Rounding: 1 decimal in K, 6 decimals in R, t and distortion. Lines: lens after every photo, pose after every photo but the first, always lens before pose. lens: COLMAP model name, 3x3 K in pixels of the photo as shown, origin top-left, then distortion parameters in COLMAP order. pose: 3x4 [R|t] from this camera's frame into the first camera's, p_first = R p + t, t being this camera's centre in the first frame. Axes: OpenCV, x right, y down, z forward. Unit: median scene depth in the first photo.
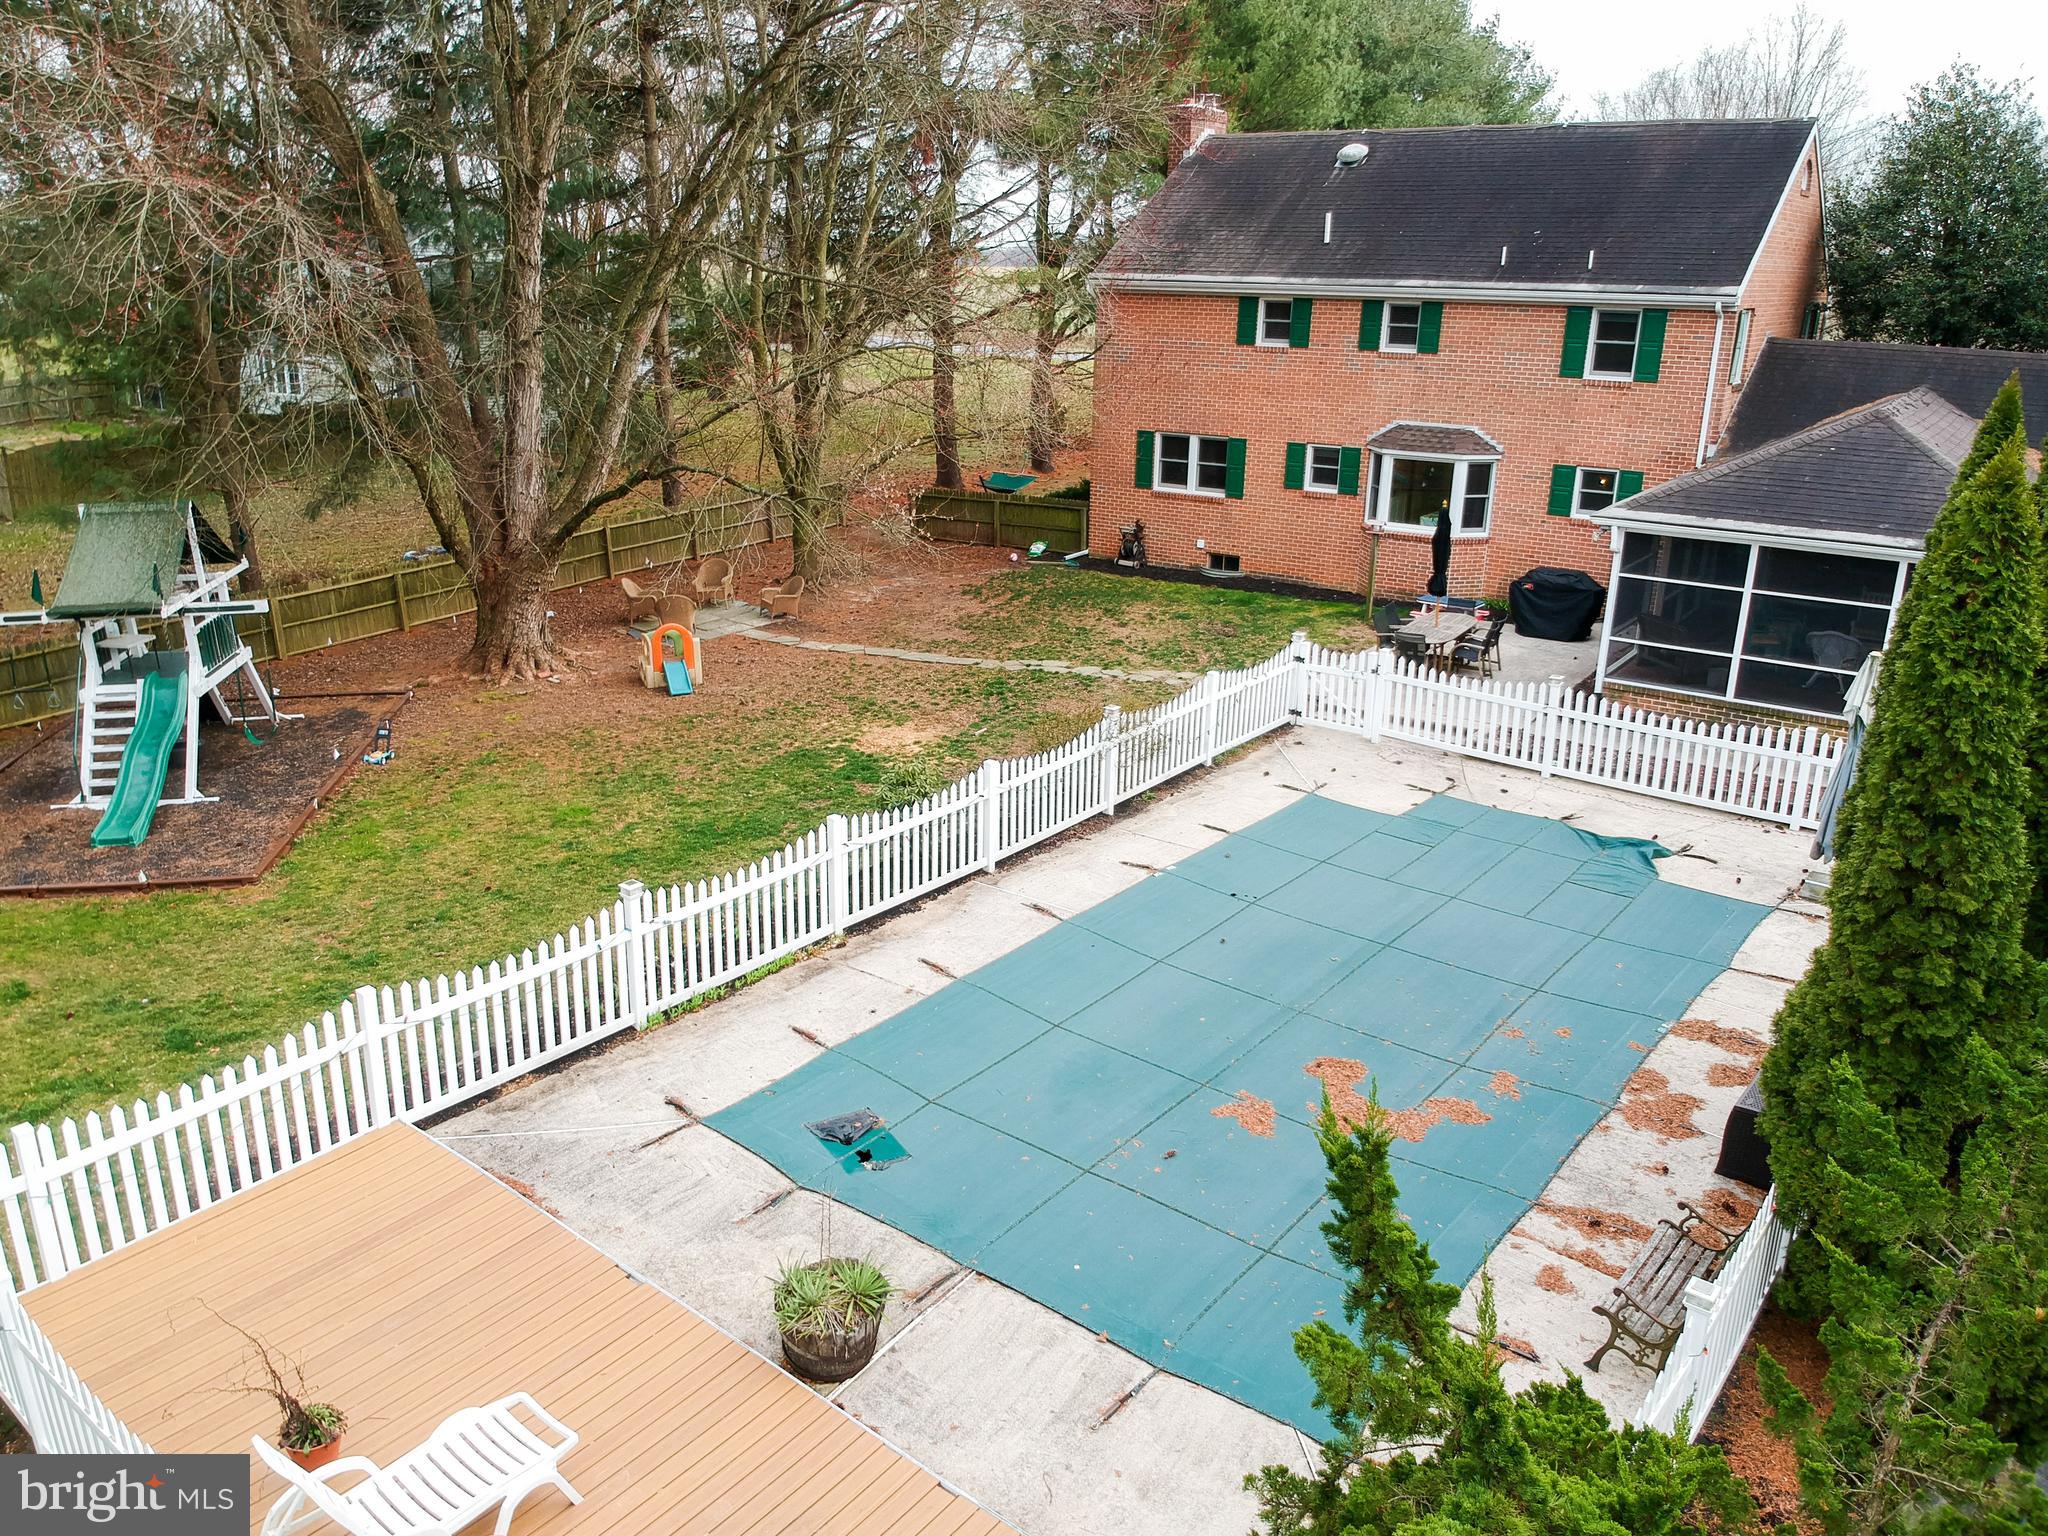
lens RADIAL K [[1504.2, 0, 1022.2], [0, 1504.2, 768.5], [0, 0, 1]] dist [0.009834, -0.006443]
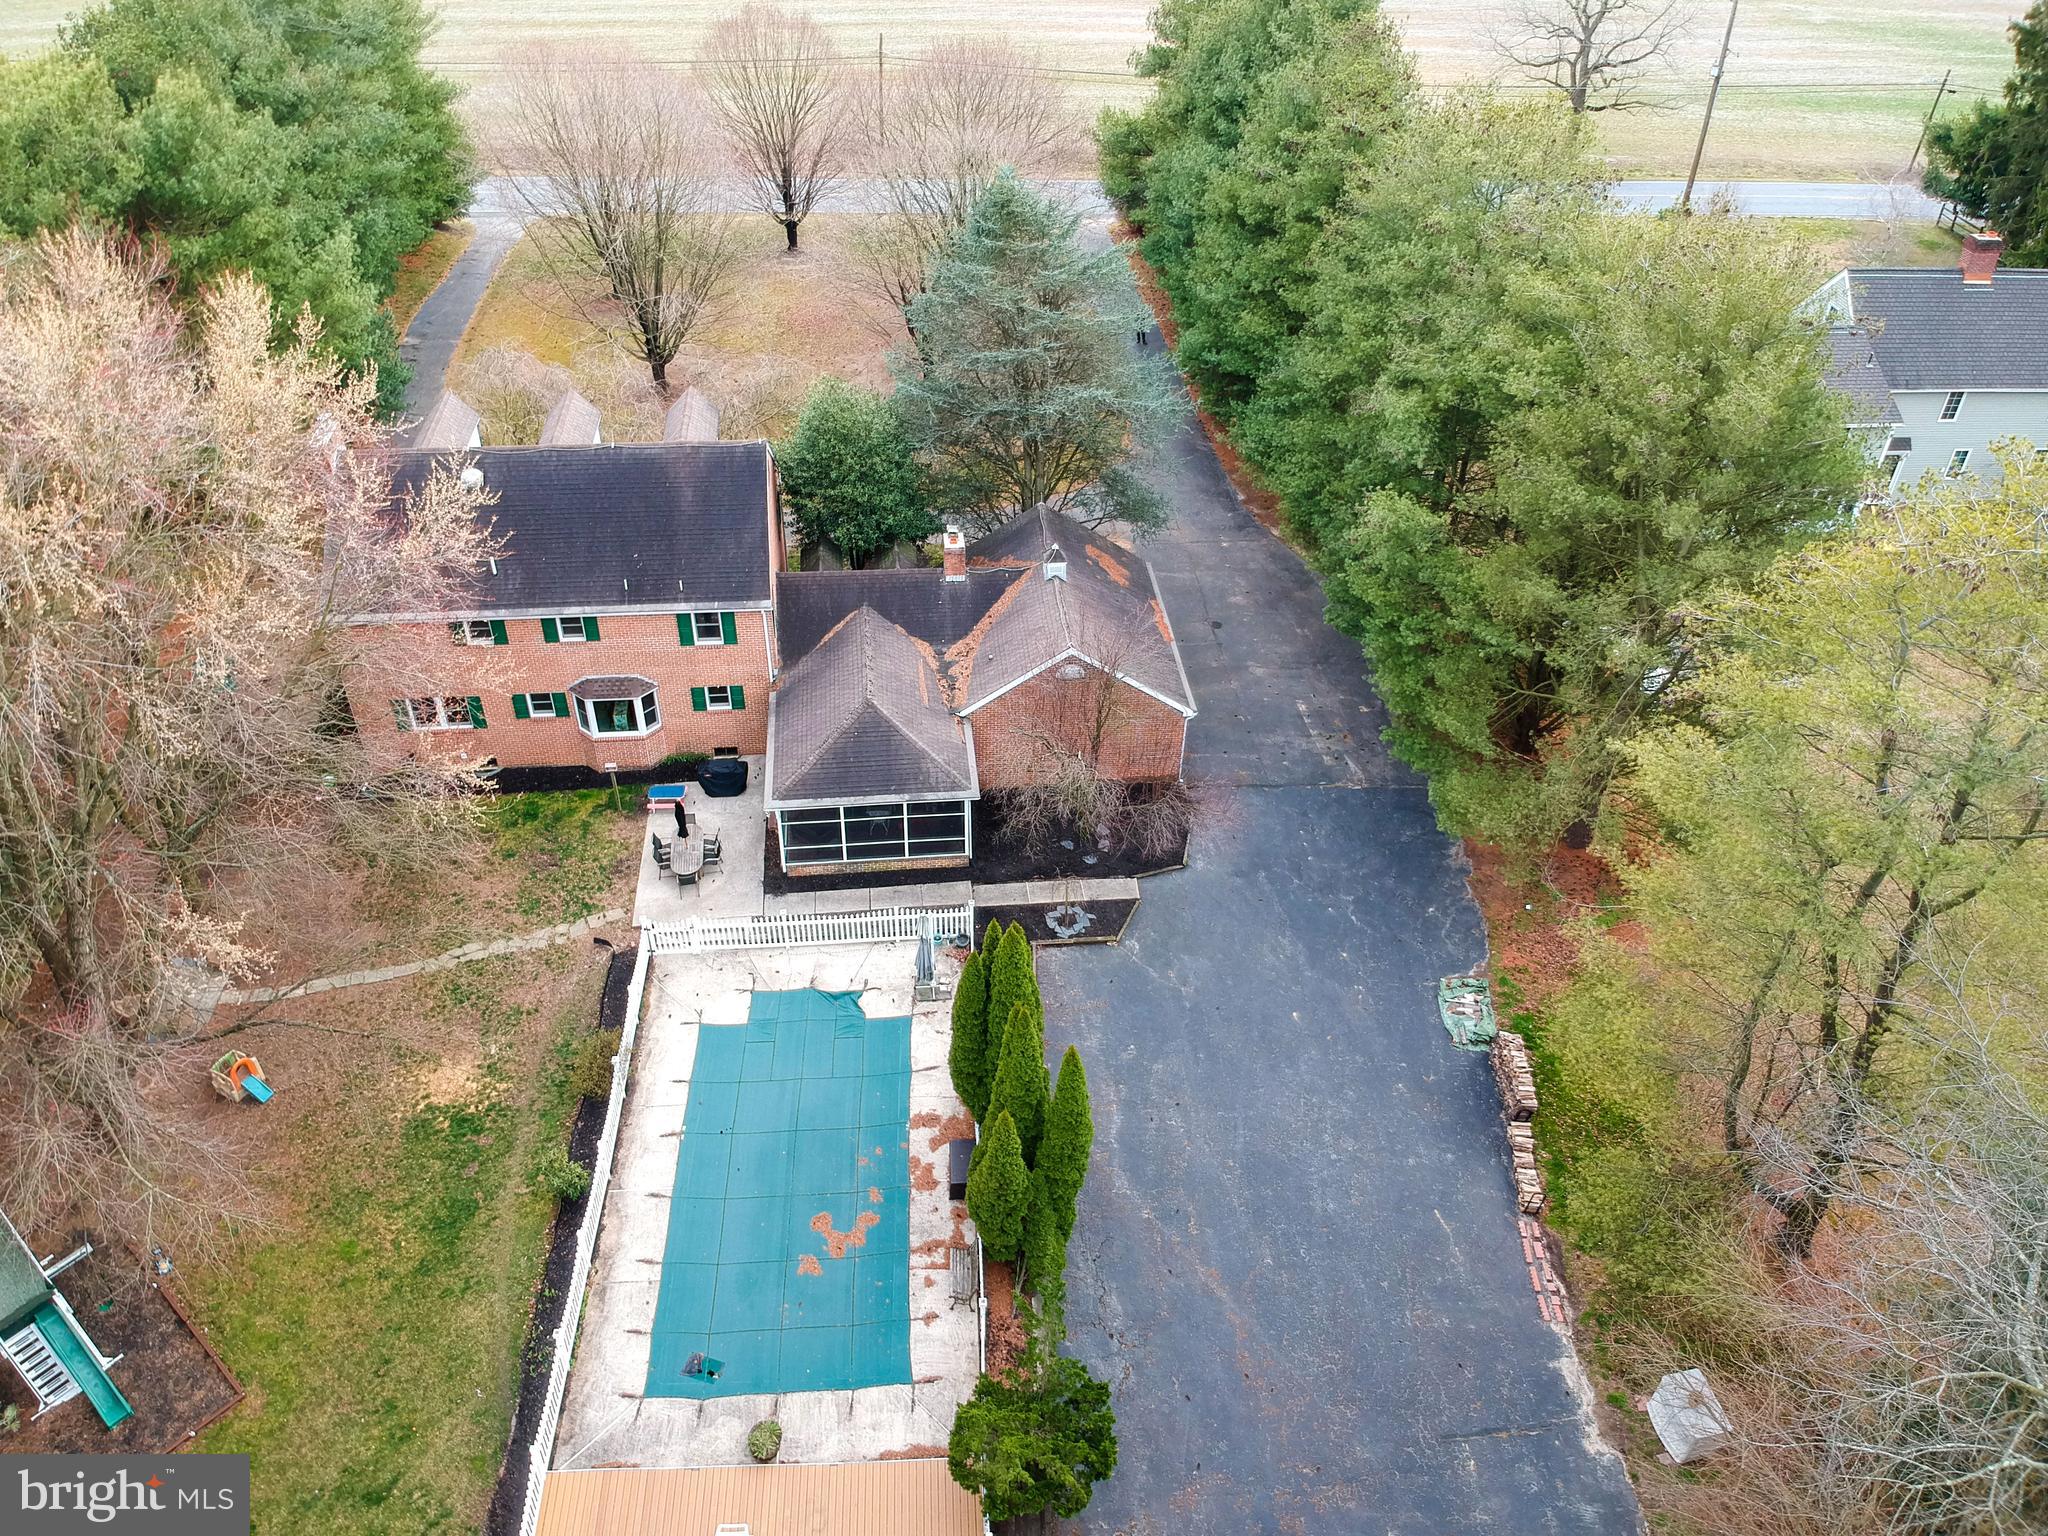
lens RADIAL K [[1504.2, 0, 1019.7], [0, 1504.2, 765.1], [0, 0, 1]] dist [0.009834, -0.006443]
pose [[0.753184, -0.414430, 0.510844, -0.354468], [0.215423, 0.889157, 0.403724, -0.975907], [-0.621536, -0.194031, 0.758977, -0.696483]]
